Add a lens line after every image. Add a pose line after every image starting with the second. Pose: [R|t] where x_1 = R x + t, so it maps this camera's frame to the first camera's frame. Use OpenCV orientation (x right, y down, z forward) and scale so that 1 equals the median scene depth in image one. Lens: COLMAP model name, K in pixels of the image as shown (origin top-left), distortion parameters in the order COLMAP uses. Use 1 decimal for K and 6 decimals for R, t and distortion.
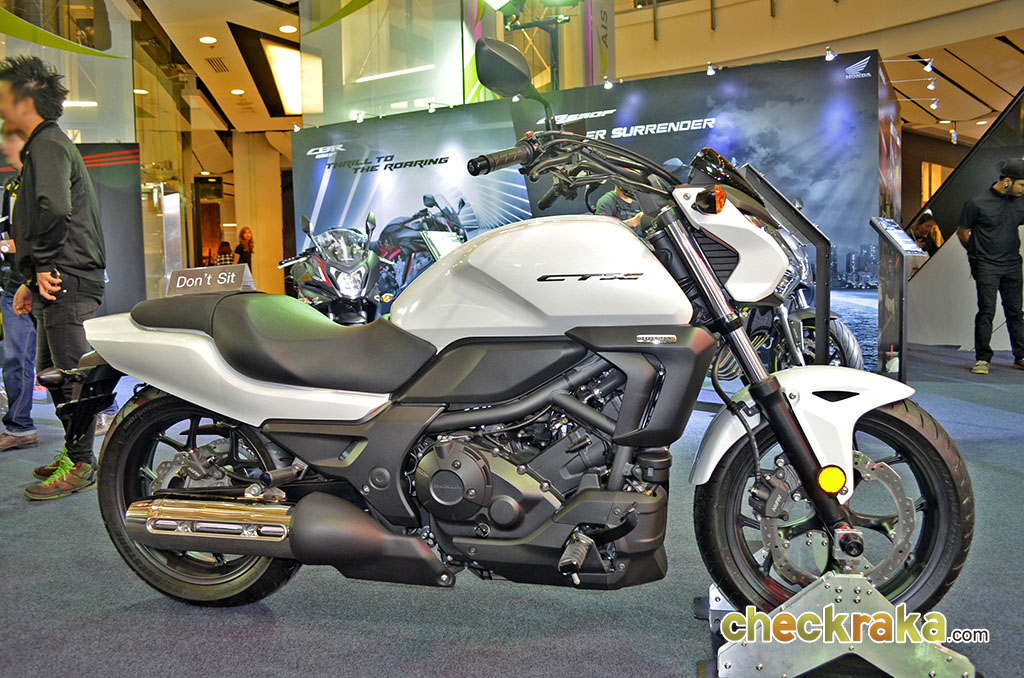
lens RADIAL K [[786.6, 0, 512.0], [0, 786.6, 339.0], [0, 0, 1]] dist [-0.086518, 0.007297]
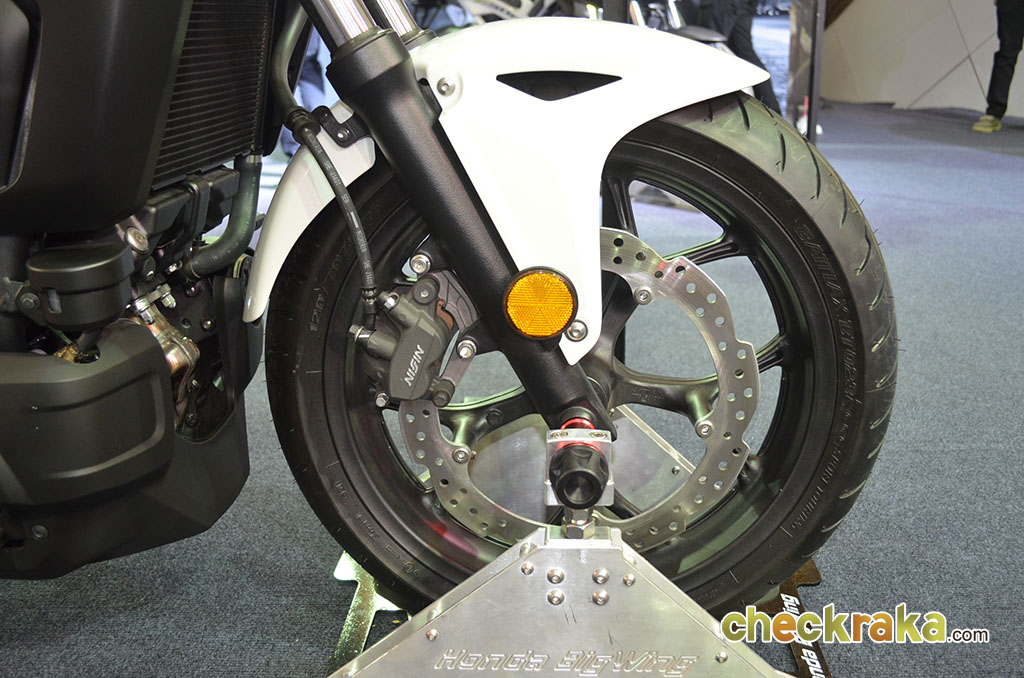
lens RADIAL K [[901.1, 0, 512.0], [0, 901.1, 339.0], [0, 0, 1]] dist [-0.064686, -0.002492]
pose [[0.991050, -0.046715, 0.125047, 0.325113], [0.015464, 0.970638, 0.240049, 0.086054], [-0.132590, -0.235967, 0.962673, 0.537168]]
